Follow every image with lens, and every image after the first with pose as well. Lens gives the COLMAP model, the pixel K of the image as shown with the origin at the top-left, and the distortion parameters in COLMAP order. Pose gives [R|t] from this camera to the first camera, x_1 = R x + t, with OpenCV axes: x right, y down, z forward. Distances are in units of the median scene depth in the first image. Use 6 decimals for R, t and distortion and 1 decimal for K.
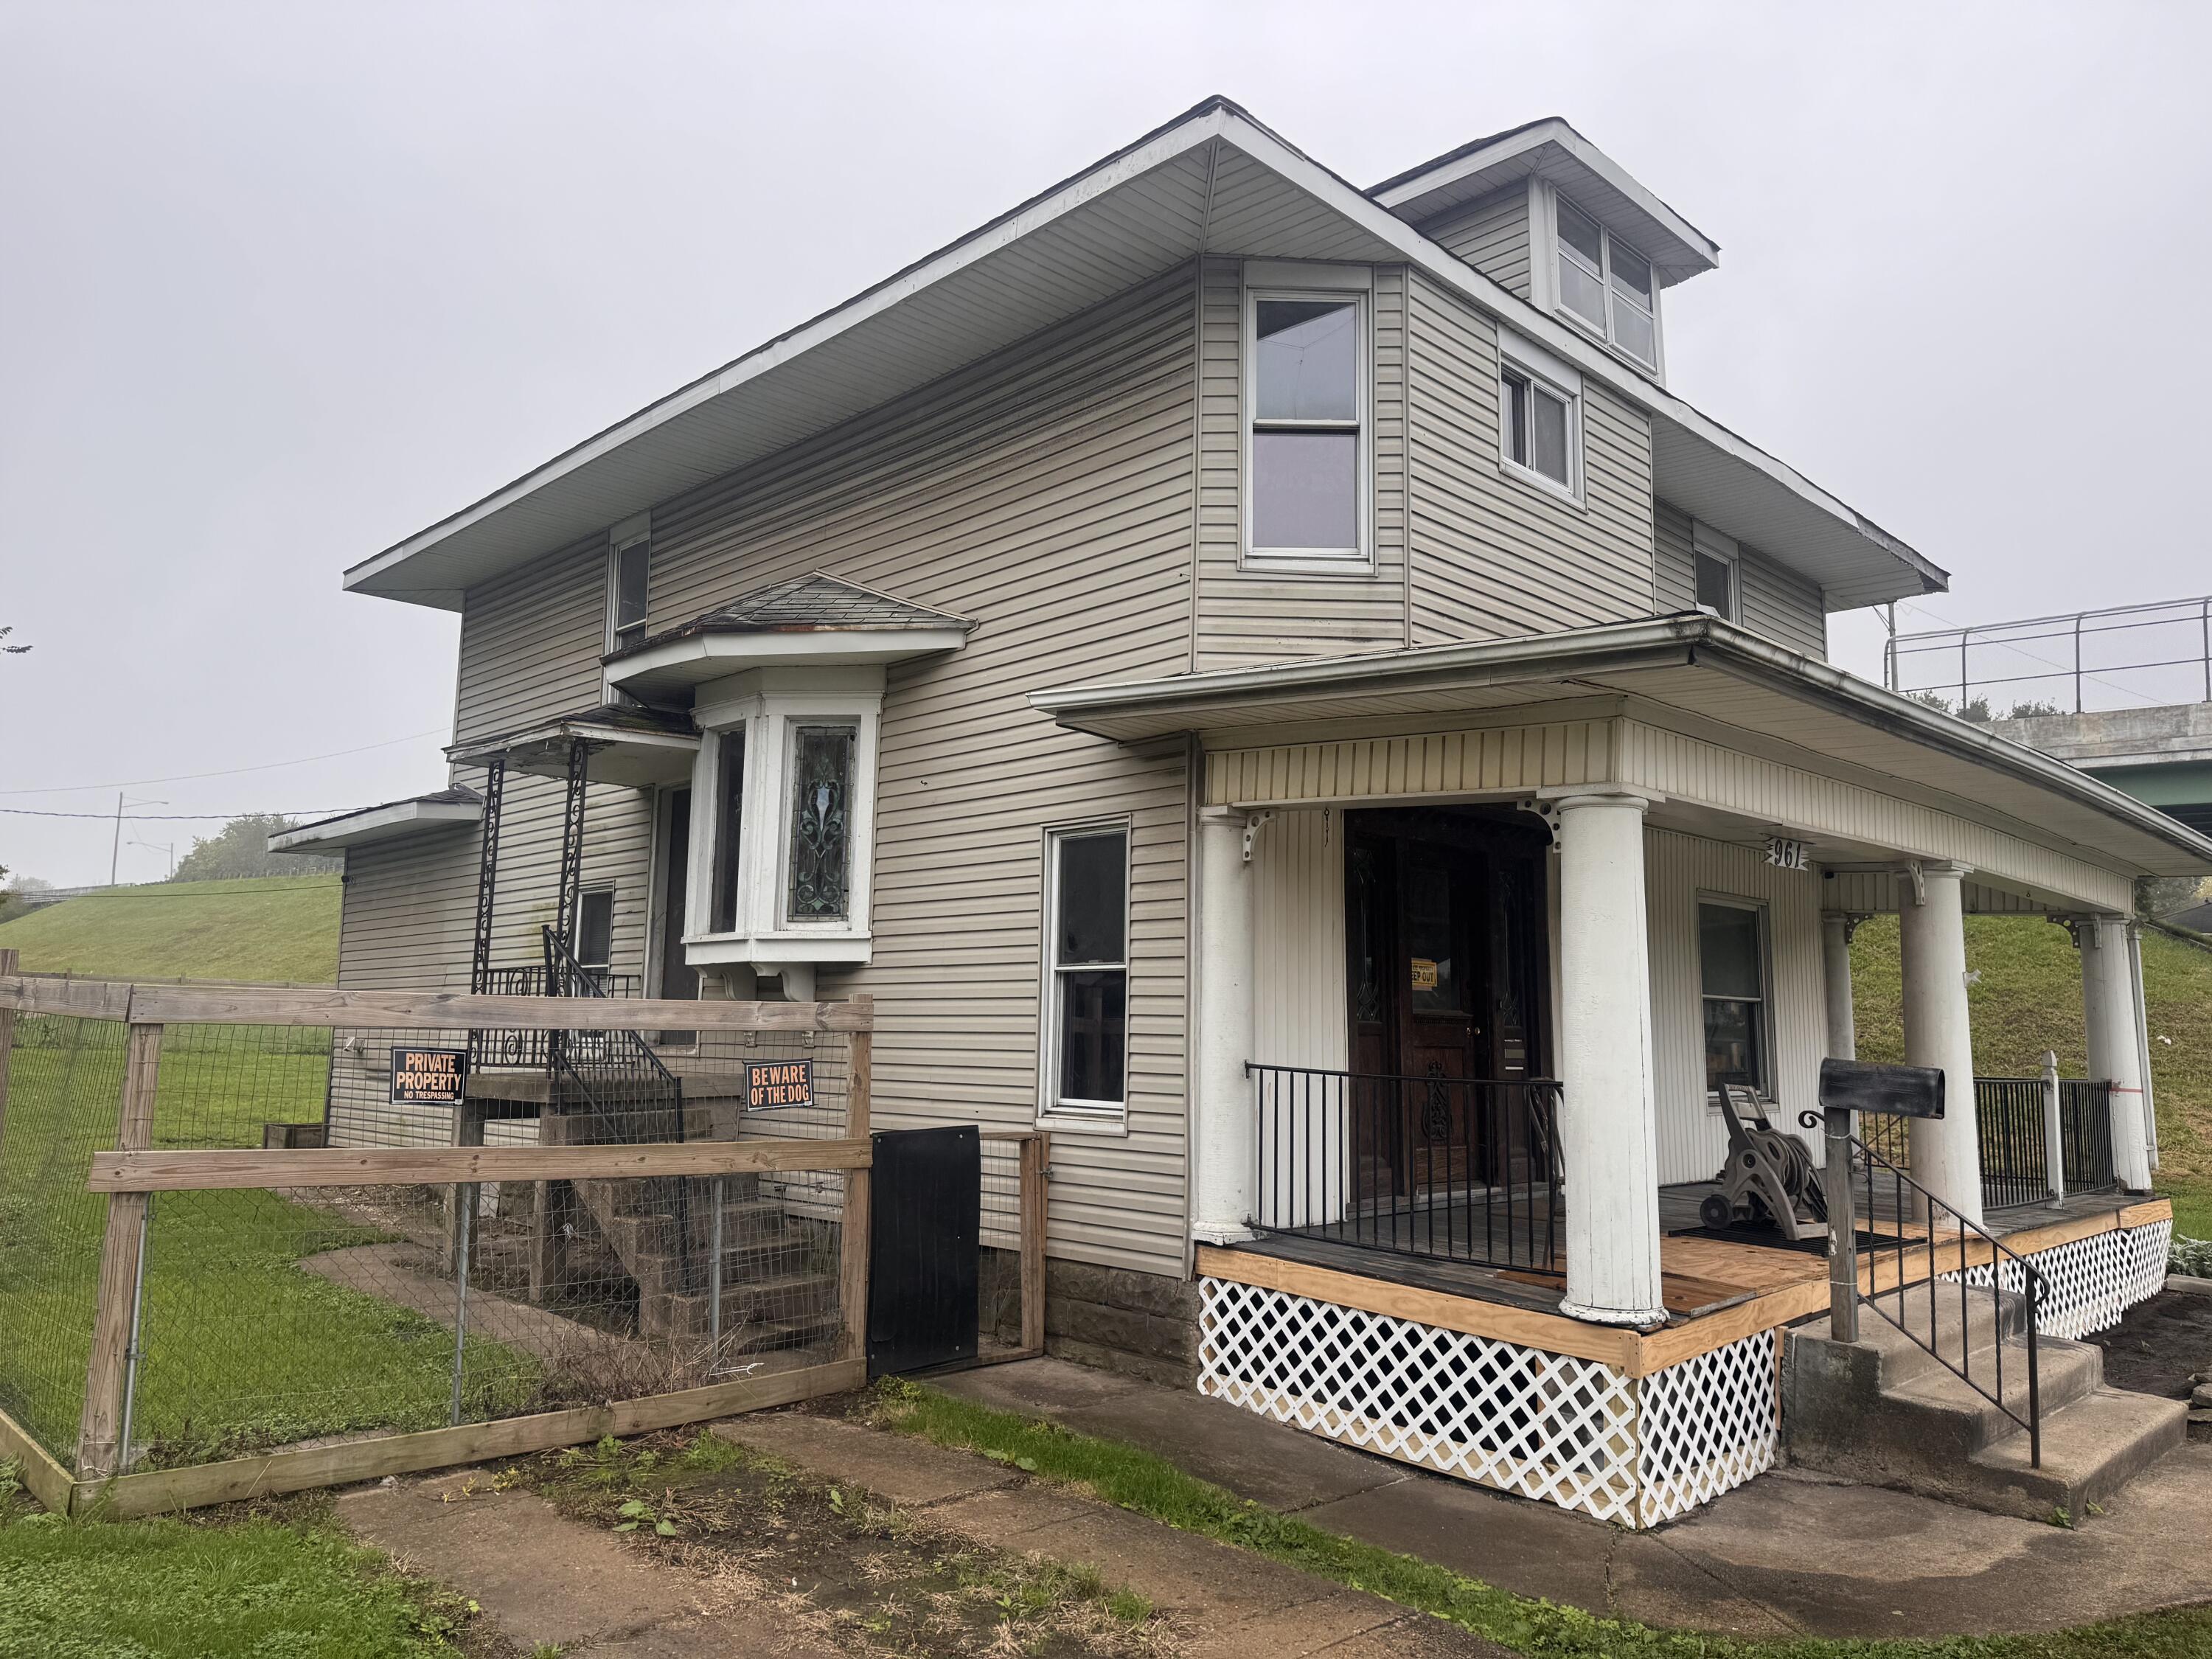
lens RADIAL K [[1559.7, 0, 1105.8], [0, 1559.7, 852.3], [0, 0, 1]] dist [0.038538, -0.027896]
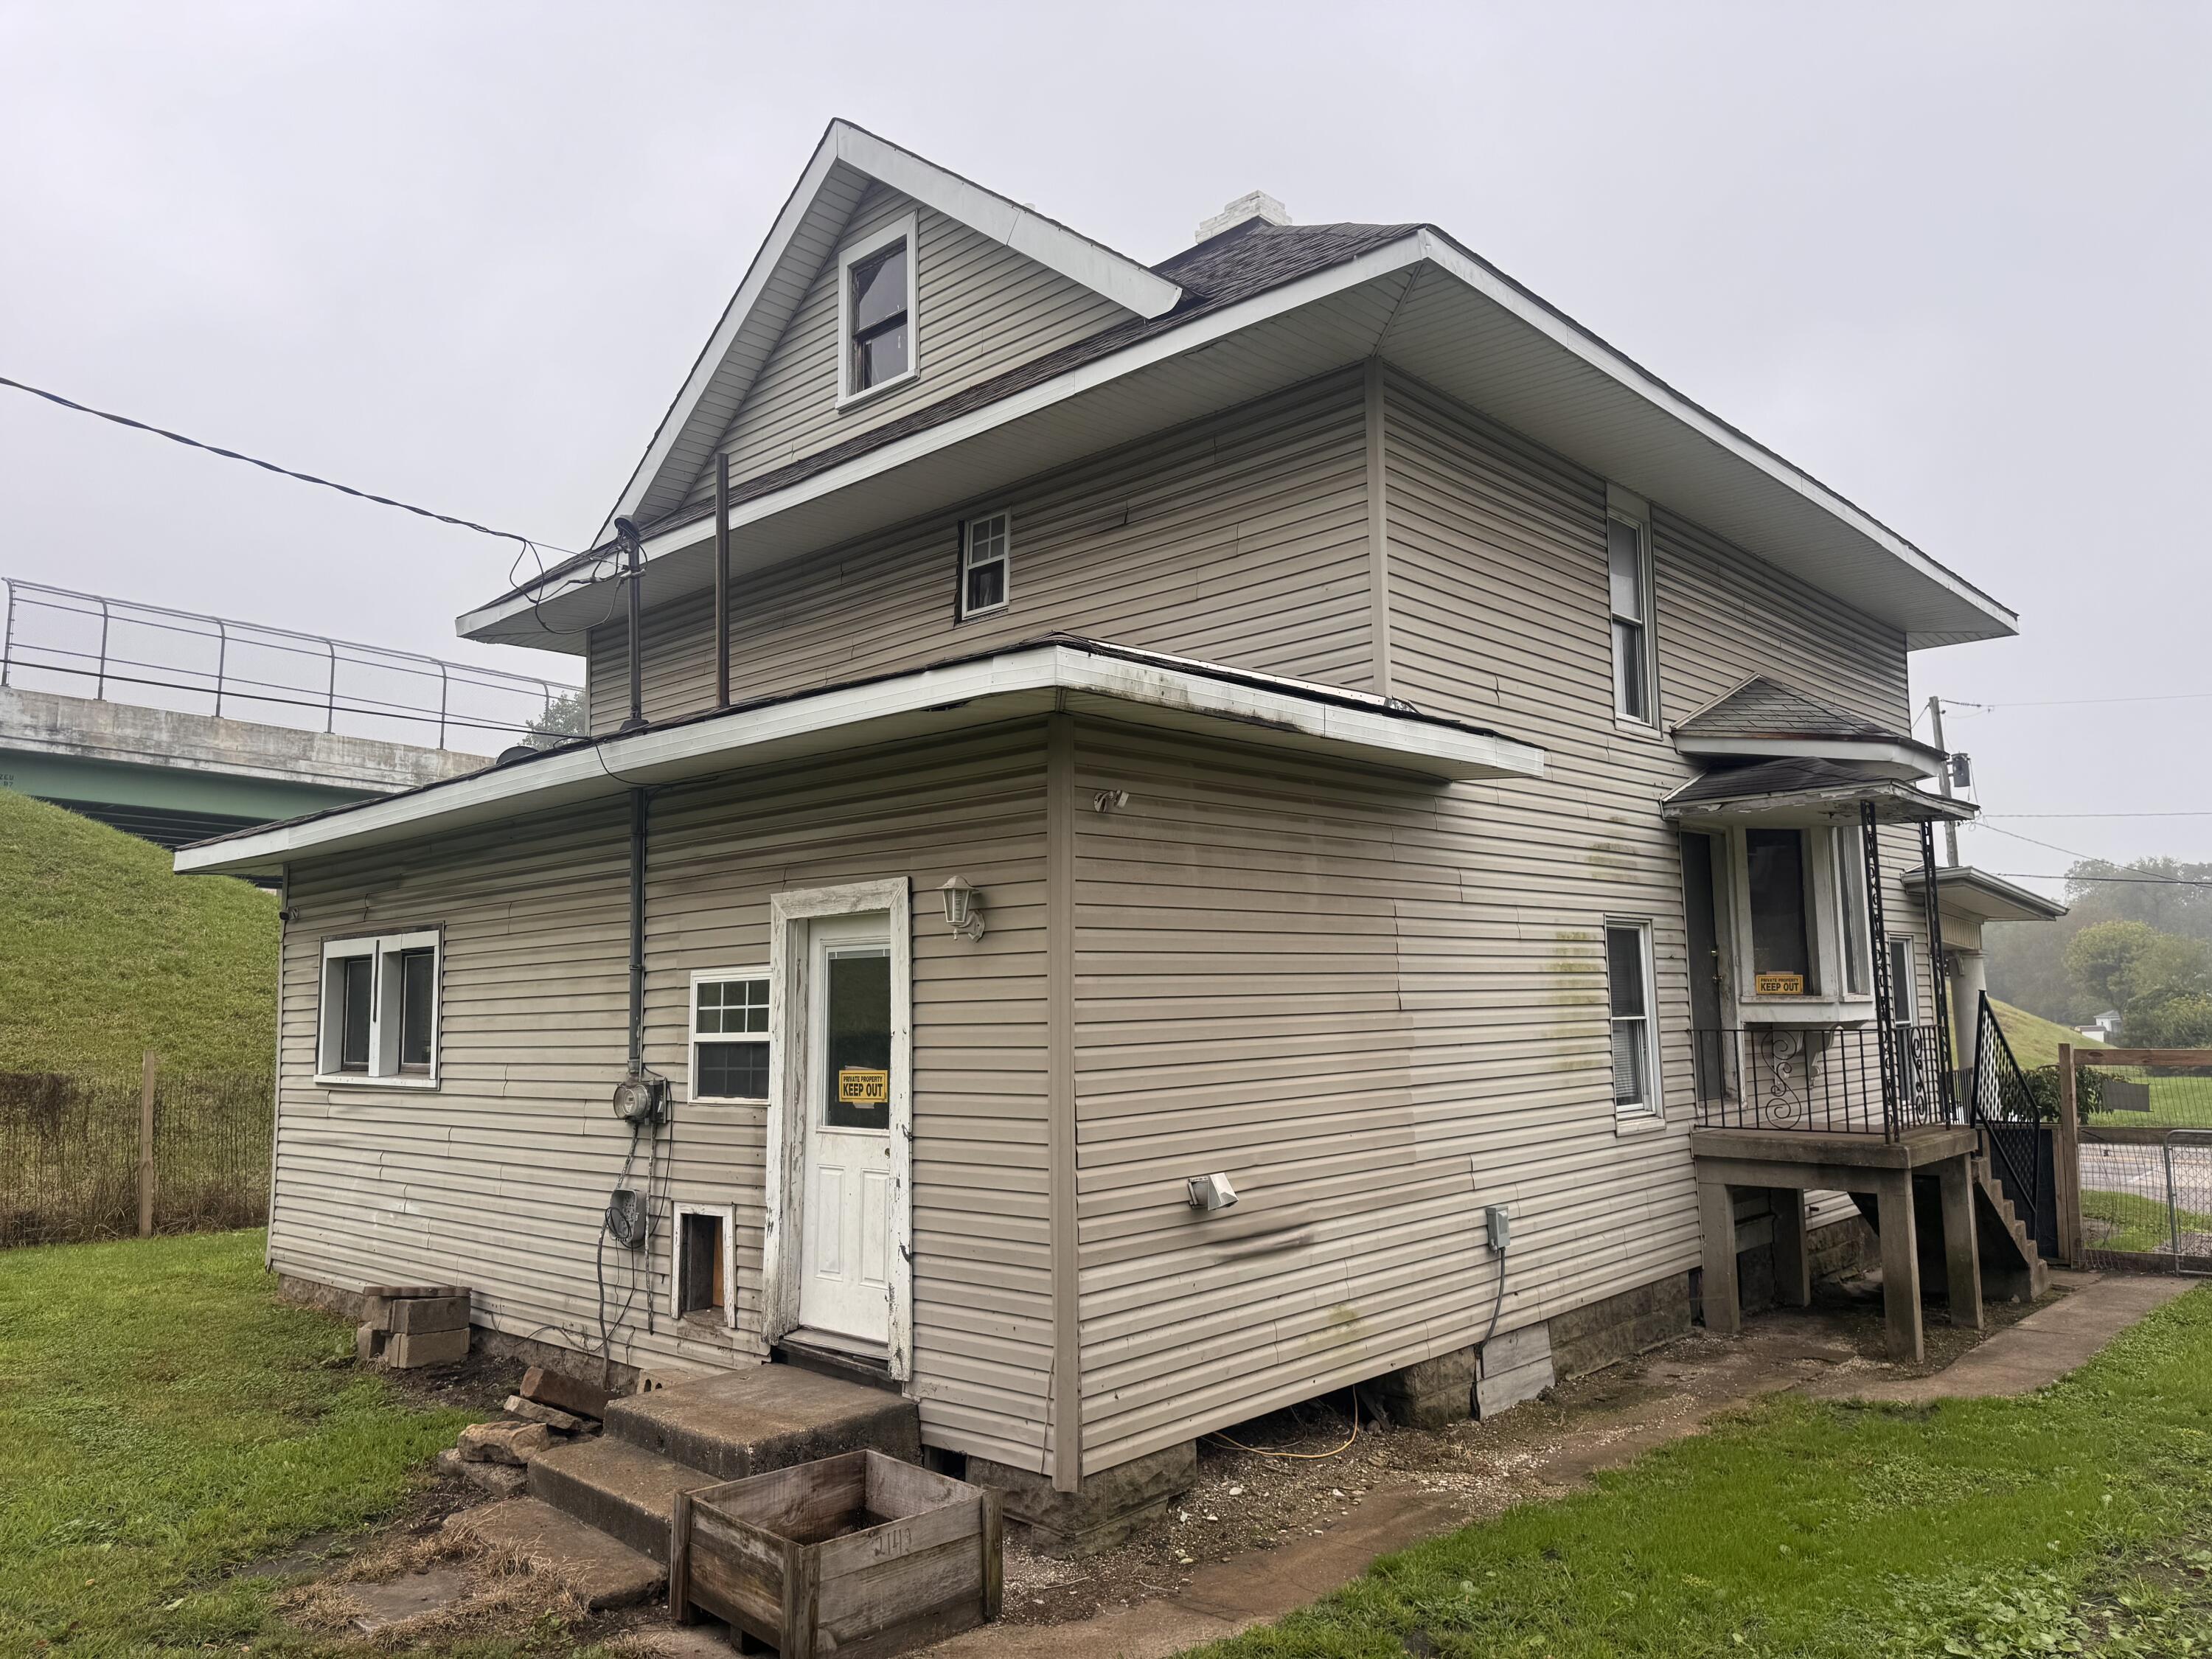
lens RADIAL K [[1559.7, 0, 1109.2], [0, 1559.7, 830.3], [0, 0, 1]] dist [0.038538, -0.027896]
pose [[-0.042809, 0.096933, 0.994370, -0.416066], [-0.096504, 0.990227, -0.100684, 0.030715], [-0.994412, -0.100271, -0.033036, 0.477616]]
